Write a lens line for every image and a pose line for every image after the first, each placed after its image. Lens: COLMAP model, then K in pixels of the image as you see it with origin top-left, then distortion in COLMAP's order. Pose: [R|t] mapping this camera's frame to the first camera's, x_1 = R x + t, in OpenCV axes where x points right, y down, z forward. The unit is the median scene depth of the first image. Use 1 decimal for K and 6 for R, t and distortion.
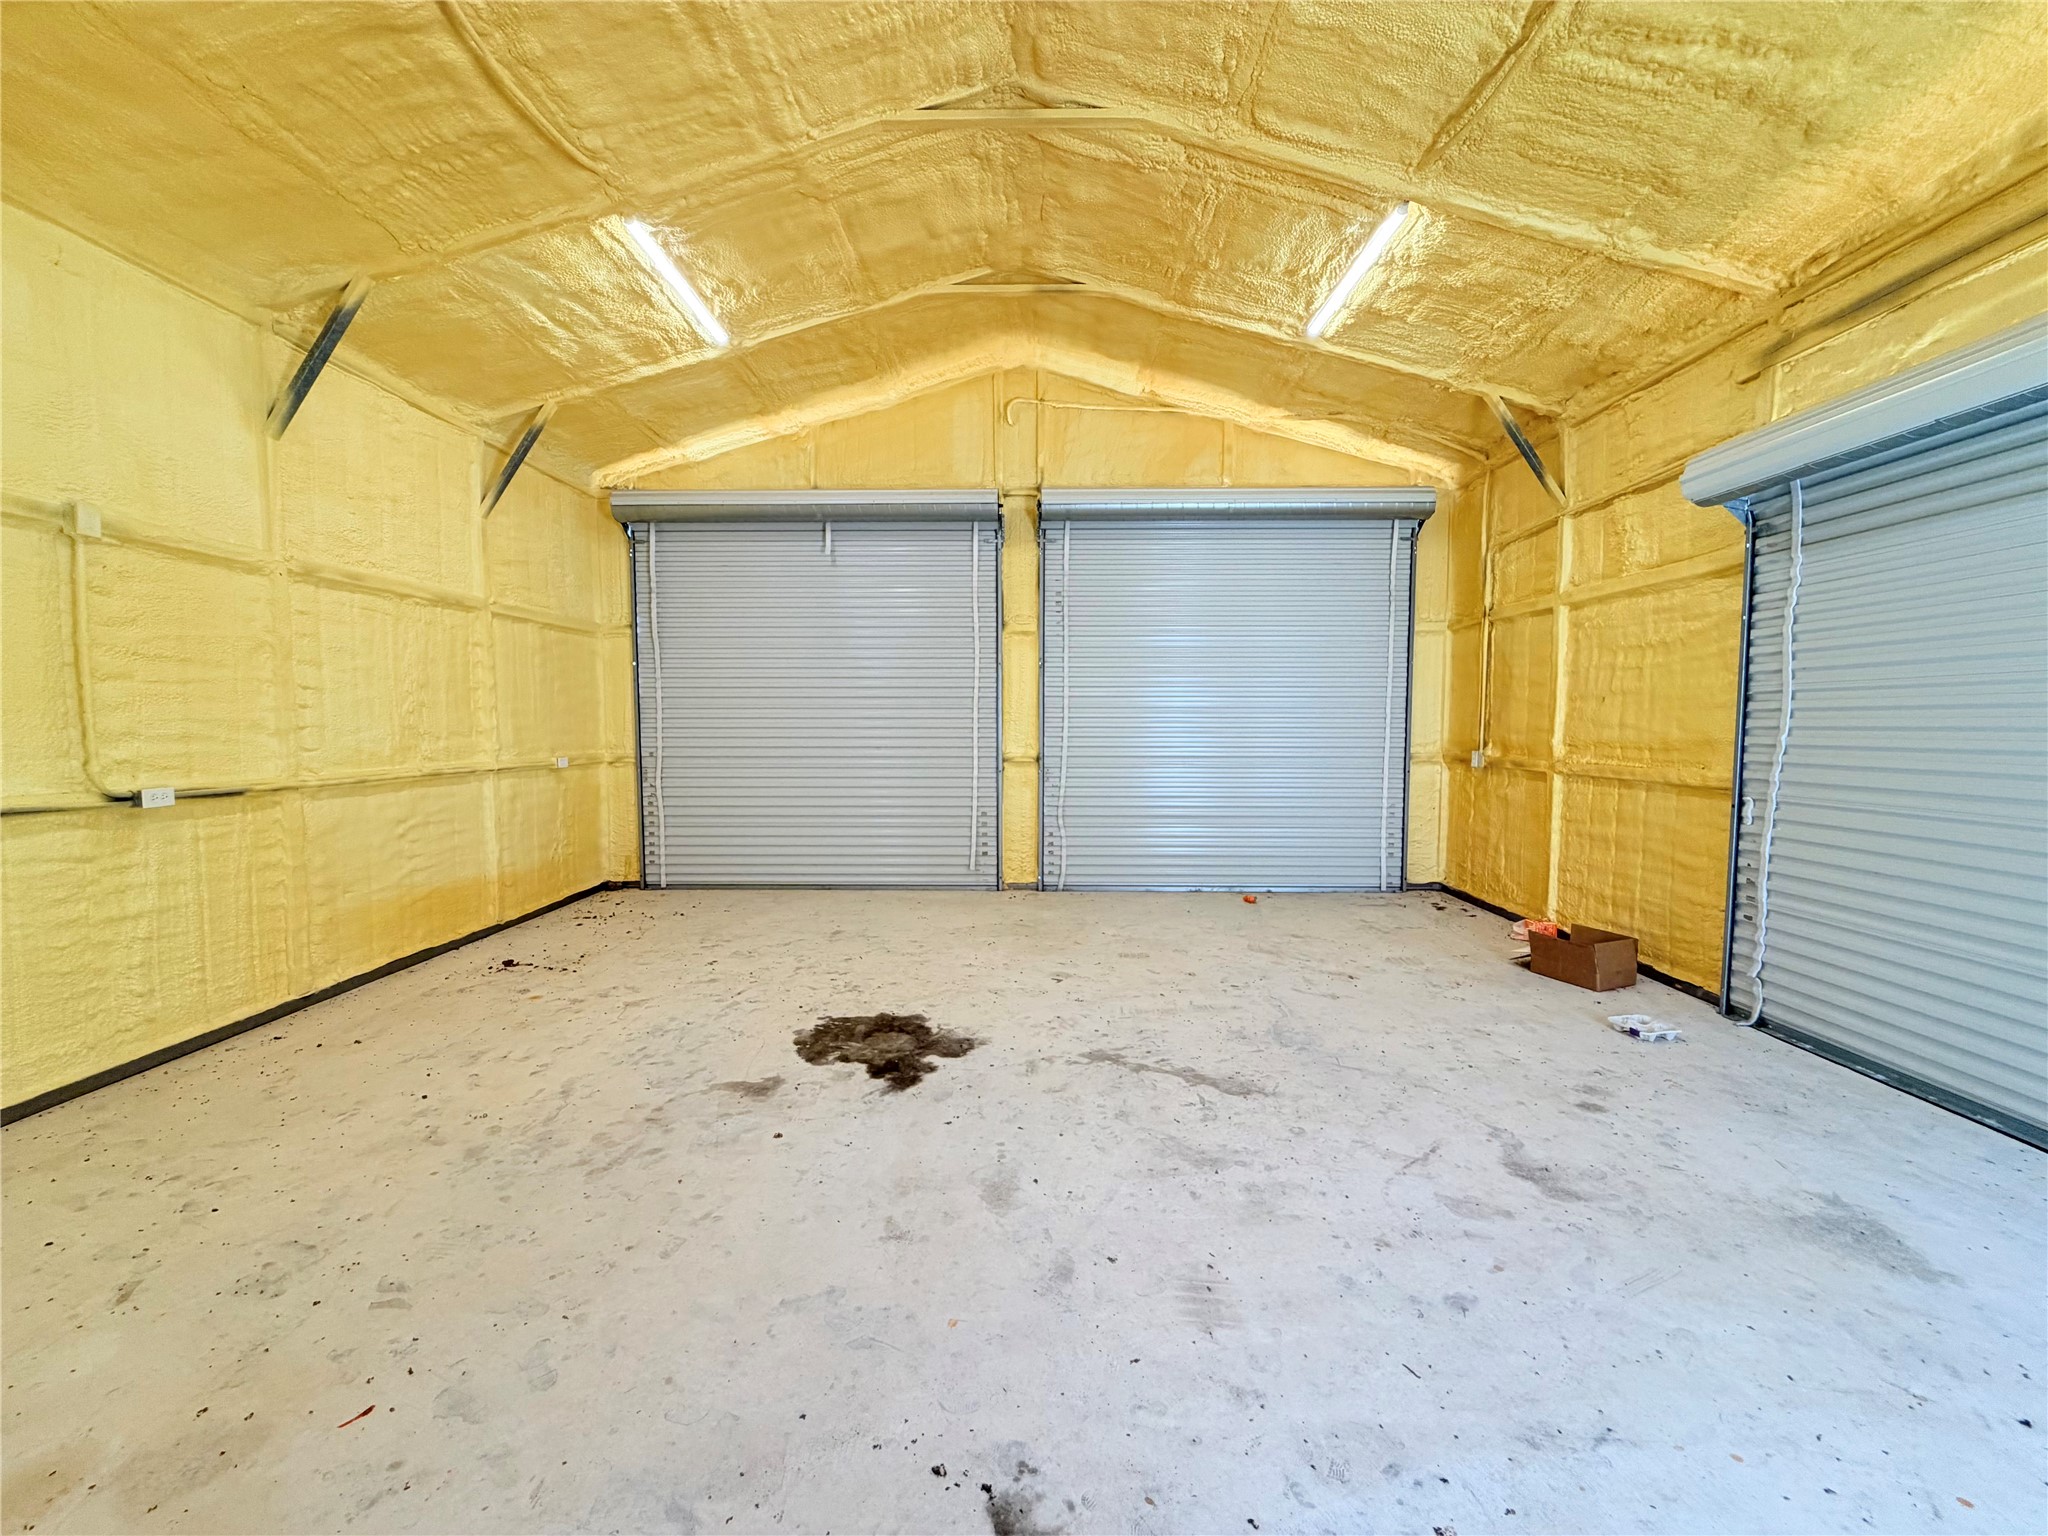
lens RADIAL K [[814.8, 0, 1020.5], [0, 814.8, 767.5], [0, 0, 1]] dist [0.001177, 0.000079]
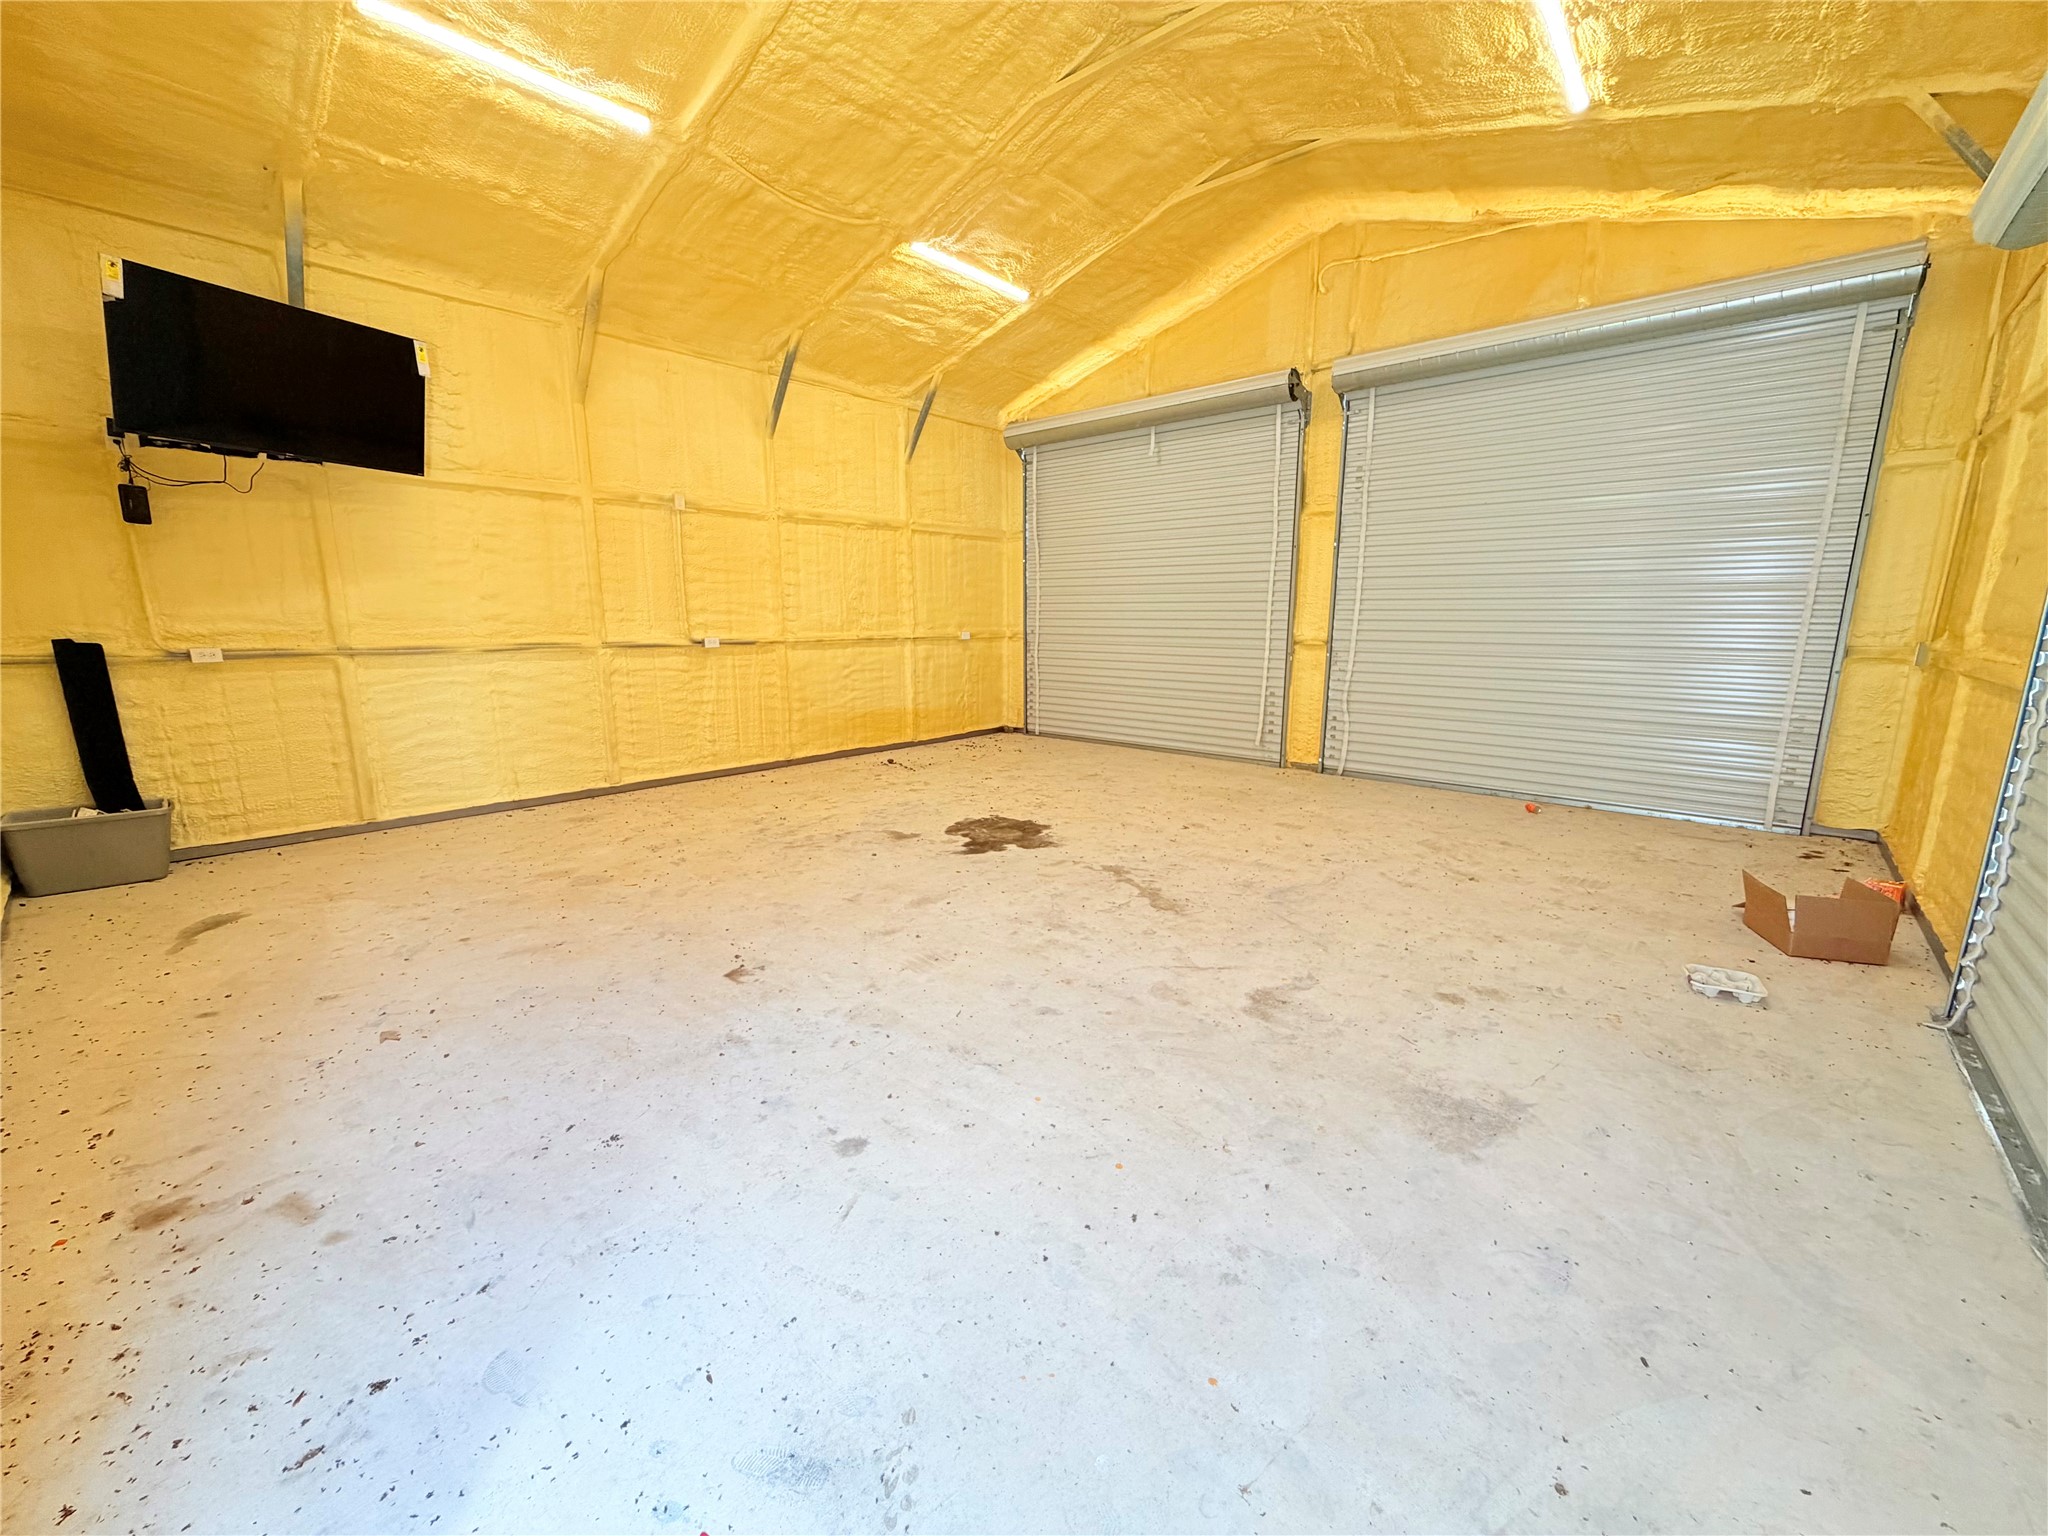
lens RADIAL K [[814.8, 0, 1020.5], [0, 814.8, 767.5], [0, 0, 1]] dist [0.001177, 0.000079]
pose [[0.760341, 0.121929, -0.637977, 0.561056], [-0.037392, 0.988810, 0.144416, 0.016042], [0.648447, -0.085950, 0.756392, -0.024359]]
